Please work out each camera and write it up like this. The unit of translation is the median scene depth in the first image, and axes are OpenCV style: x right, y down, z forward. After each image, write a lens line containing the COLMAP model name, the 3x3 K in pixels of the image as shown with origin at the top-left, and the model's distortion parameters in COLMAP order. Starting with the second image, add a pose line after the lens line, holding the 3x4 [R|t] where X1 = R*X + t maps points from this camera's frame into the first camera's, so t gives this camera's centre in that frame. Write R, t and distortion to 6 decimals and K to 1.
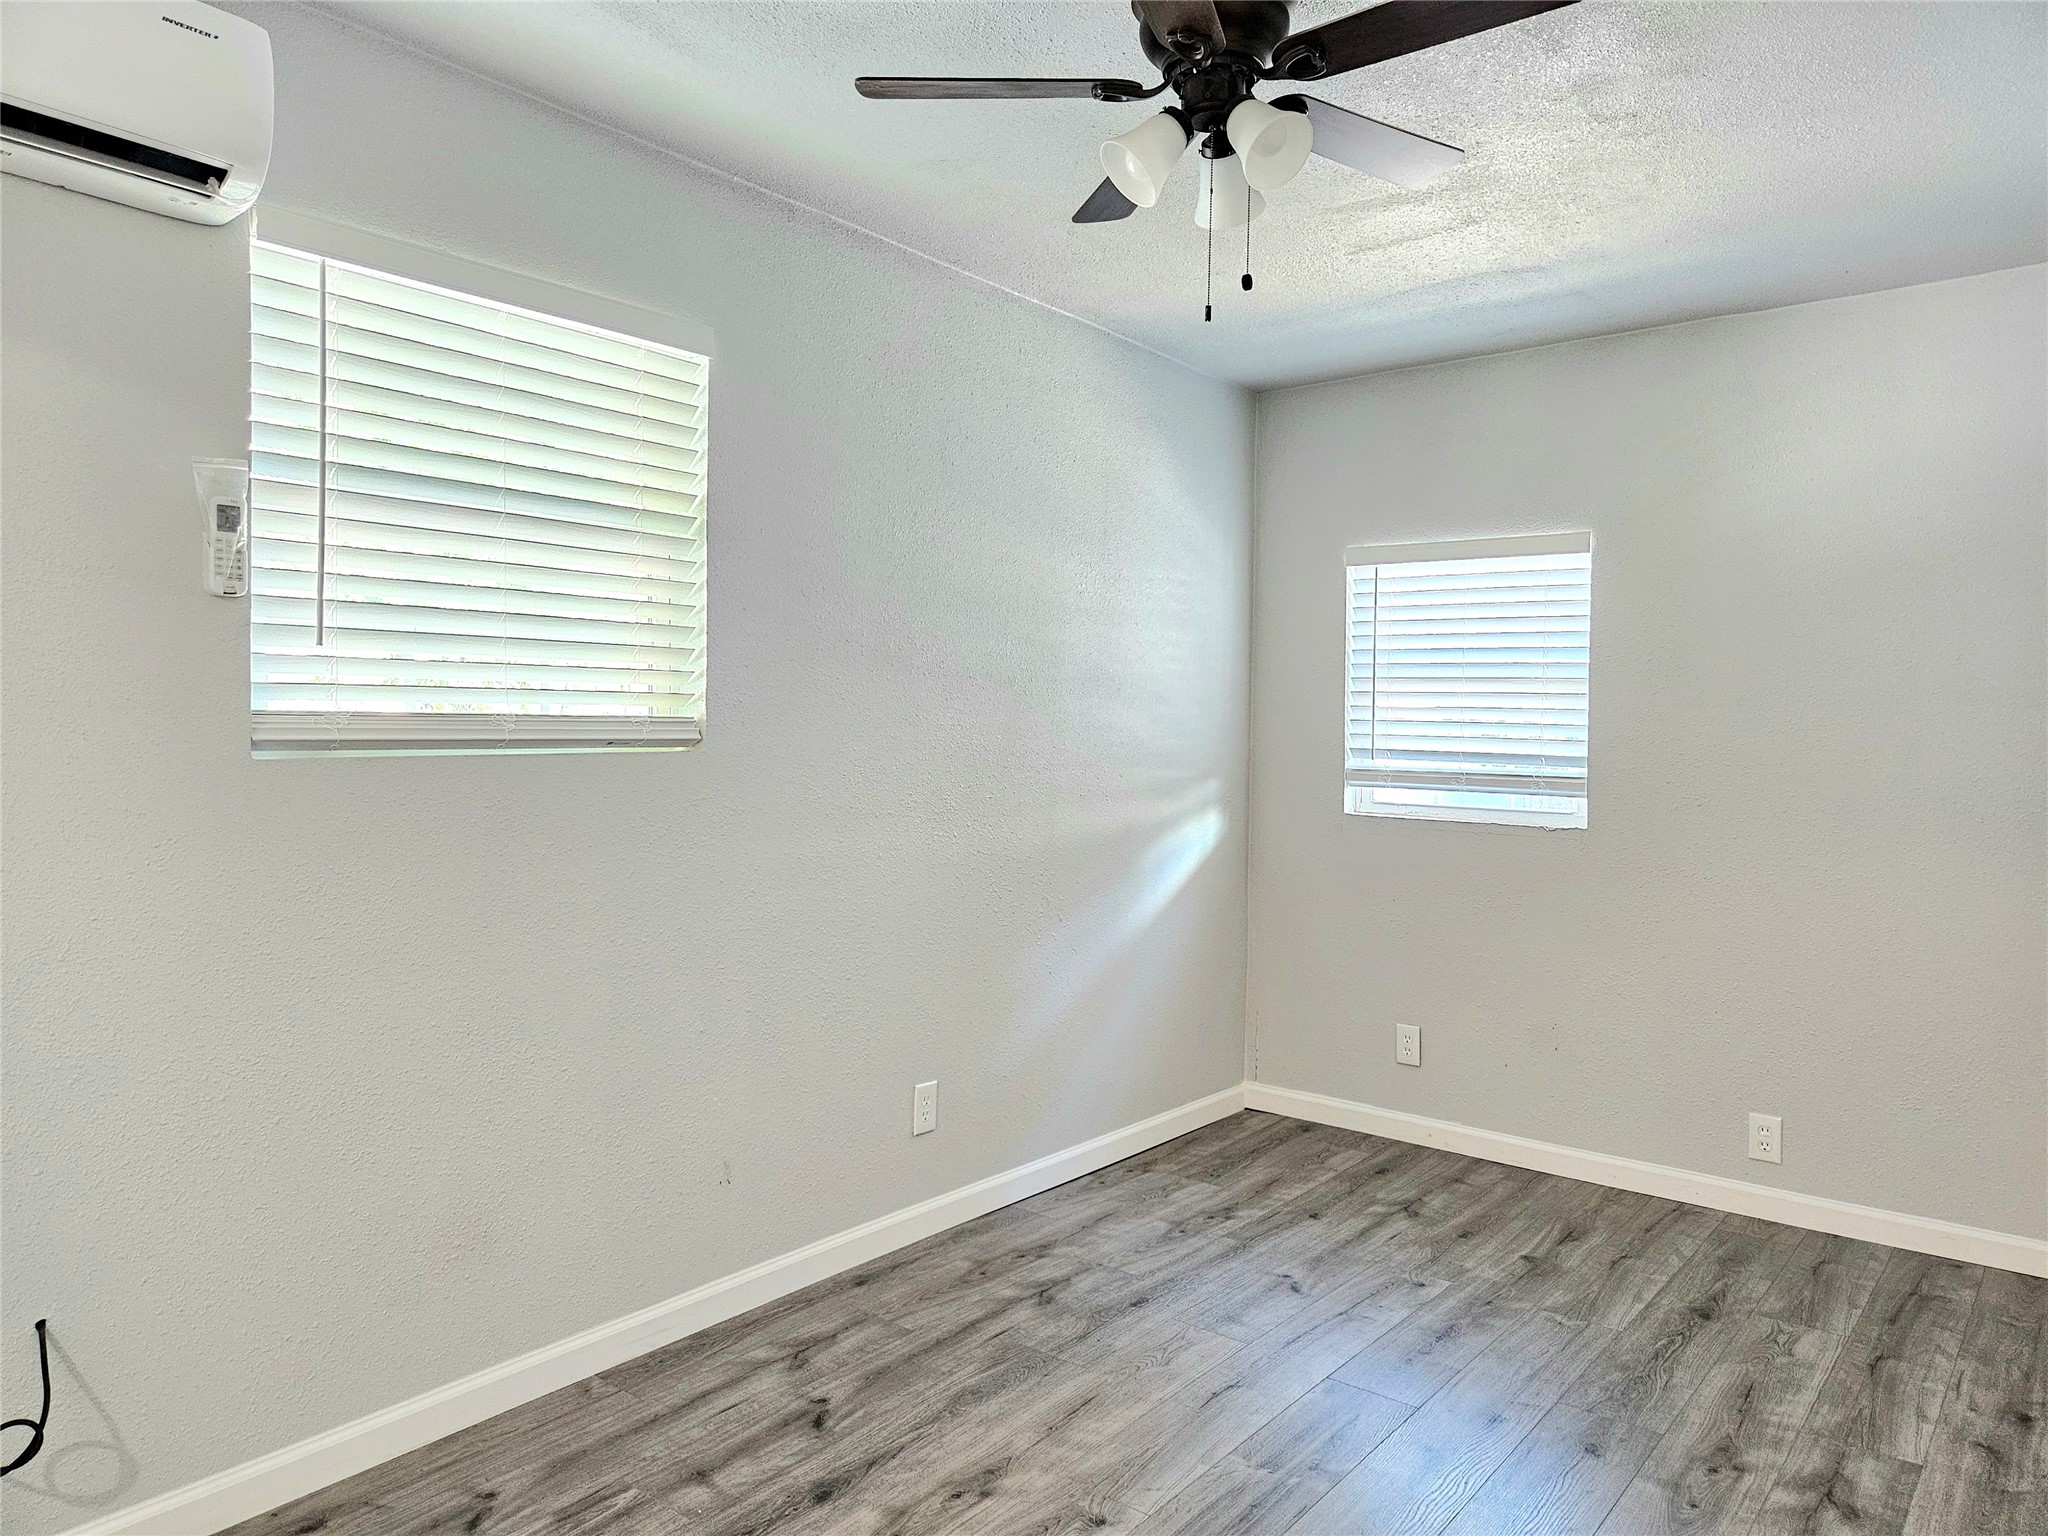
lens RADIAL K [[1366.1, 0, 1055.1], [0, 1366.1, 764.8], [0, 0, 1]] dist [0.056687, -0.043849]
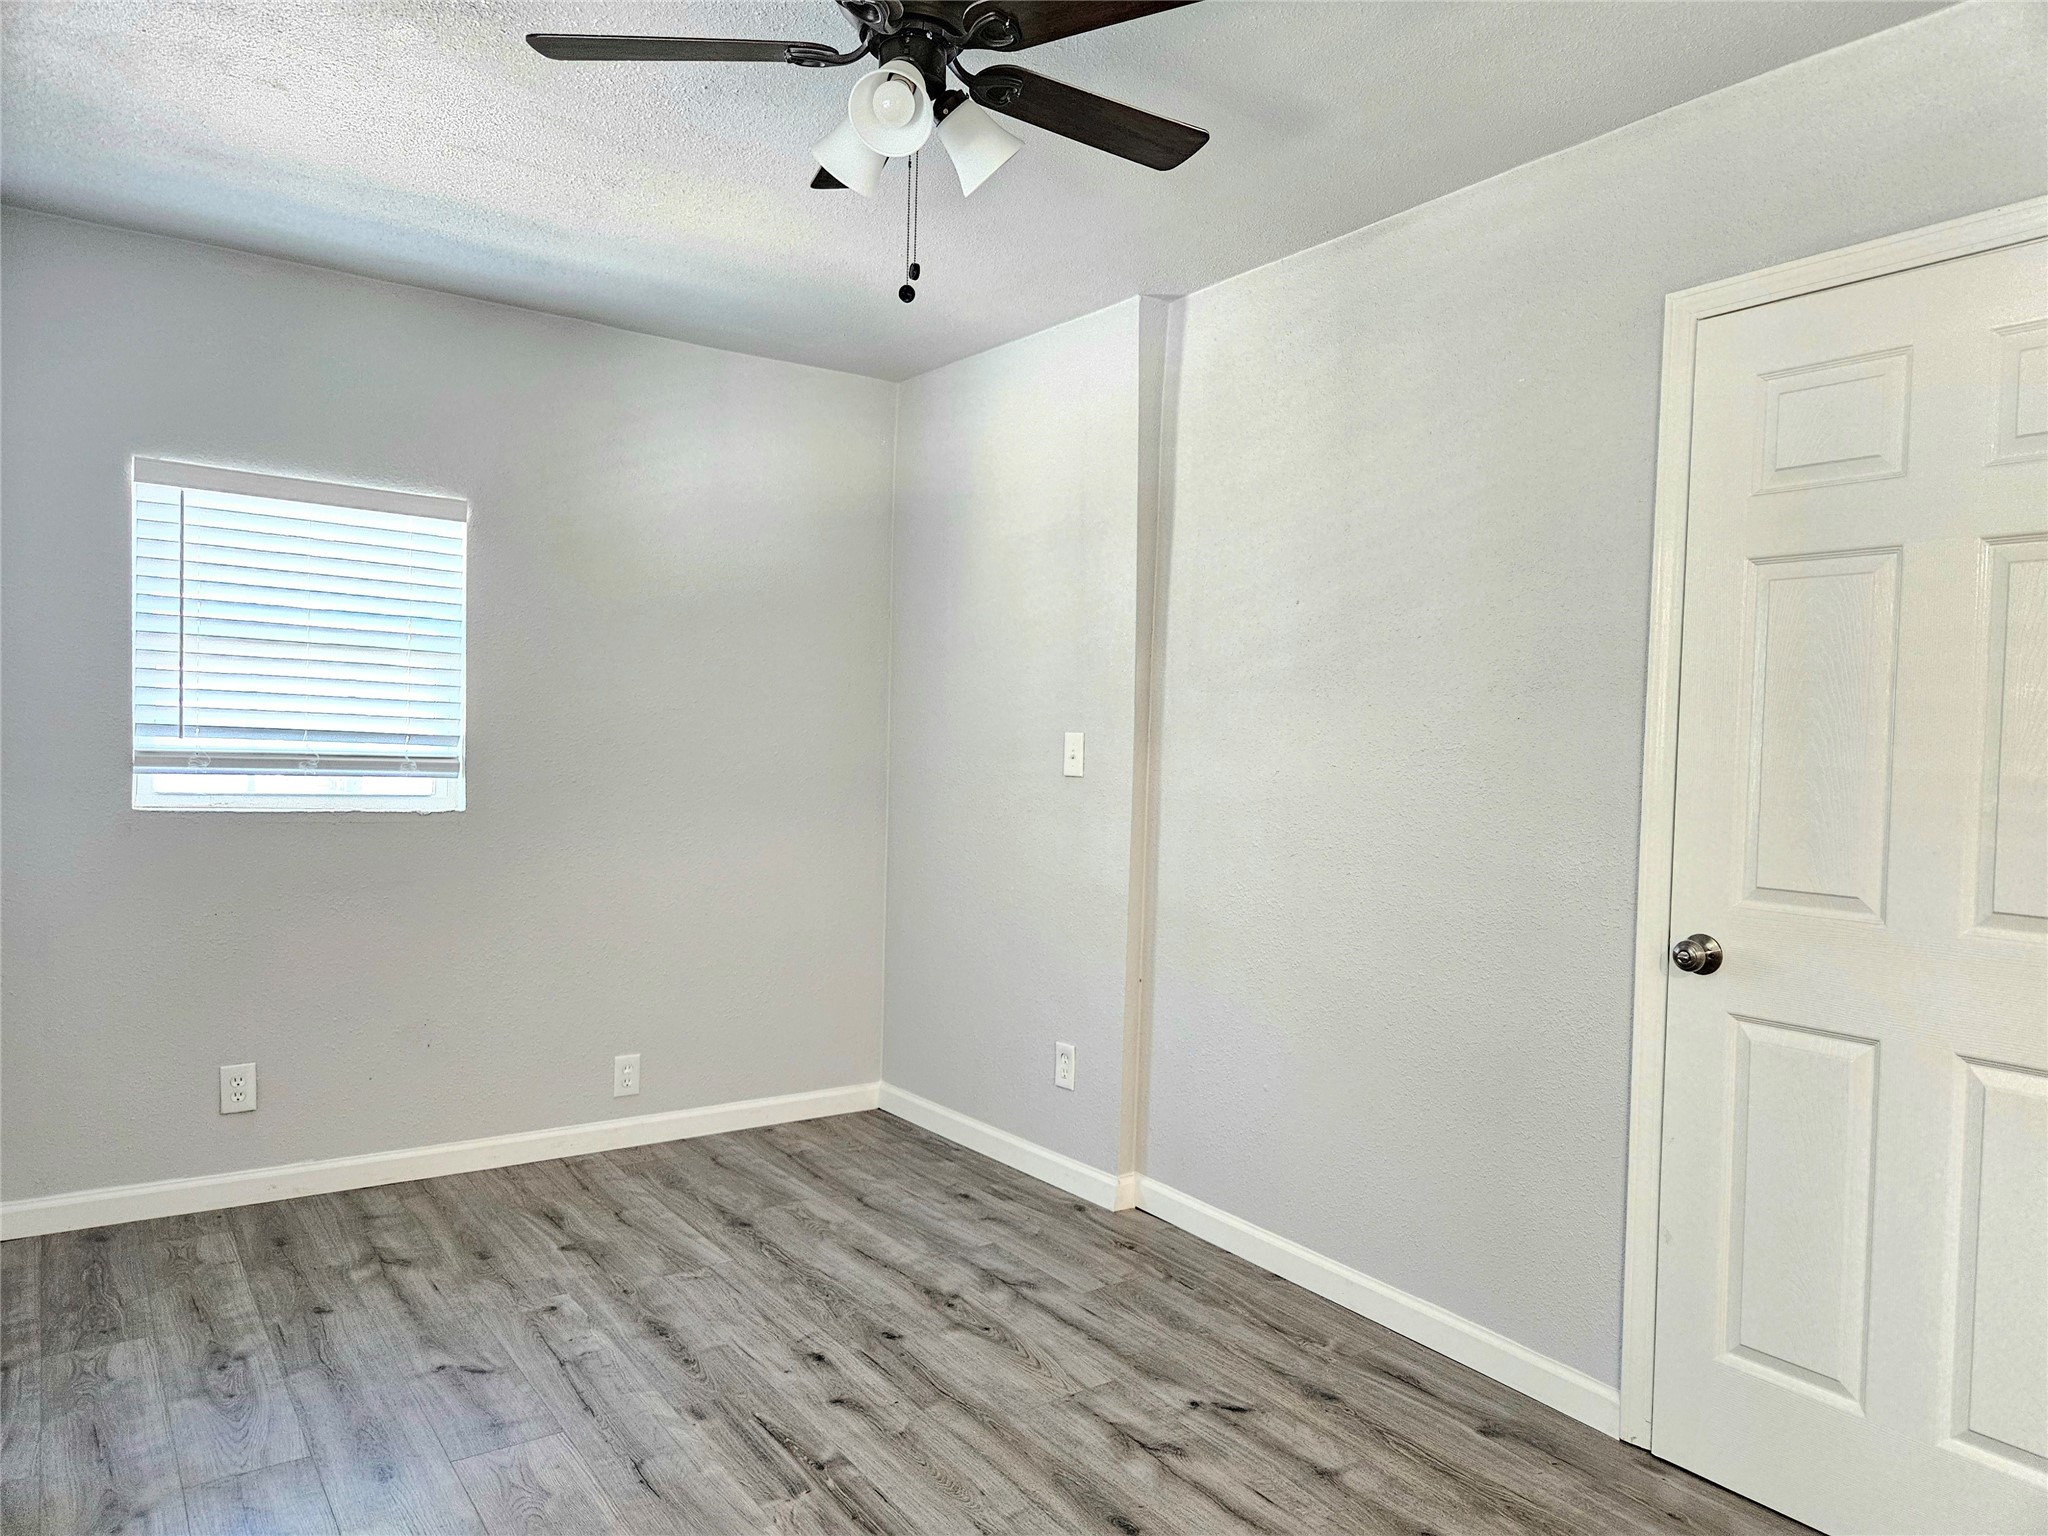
lens RADIAL K [[1366.1, 0, 1028.8], [0, 1366.1, 771.5], [0, 0, 1]] dist [0.056687, -0.043849]
pose [[0.295415, -0.032903, 0.954802, -0.488811], [-0.004786, 0.999343, 0.035919, -0.020118], [-0.955357, -0.015181, 0.295063, 0.395279]]
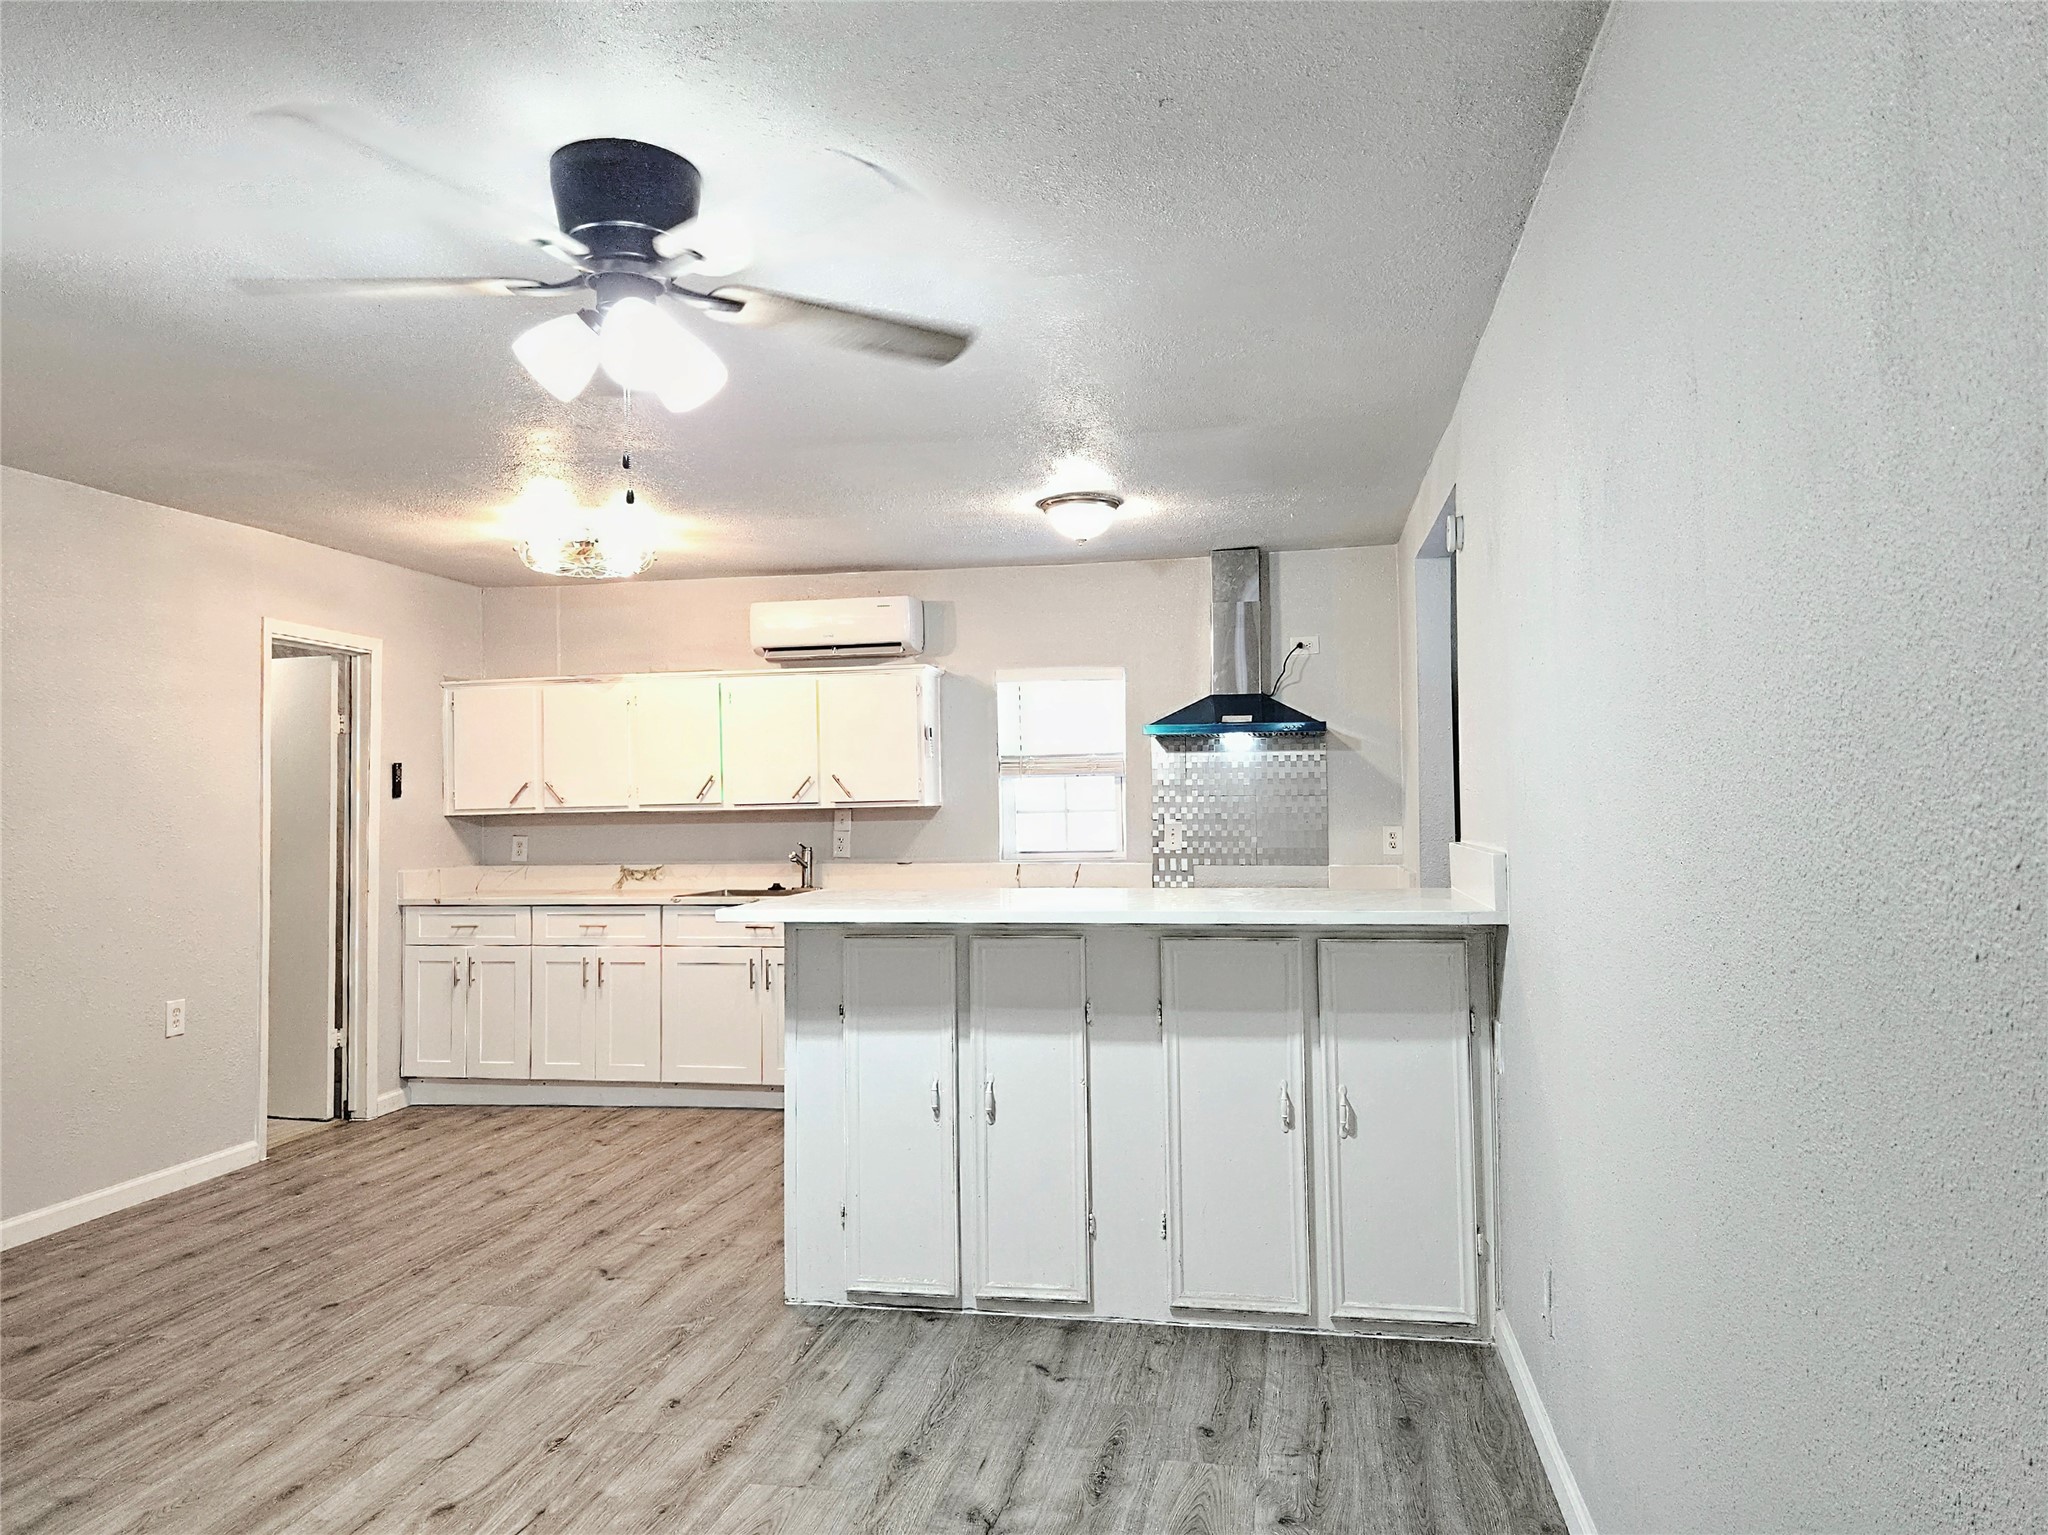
lens RADIAL K [[1366.1, 0, 1013.2], [0, 1366.1, 764.2], [0, 0, 1]] dist [0.056687, -0.043849]
pose [[-0.905359, -0.030470, -0.423553, 0.453305], [-0.026895, 0.999534, -0.014417, -0.062224], [0.423795, -0.001661, -0.905756, 1.705763]]
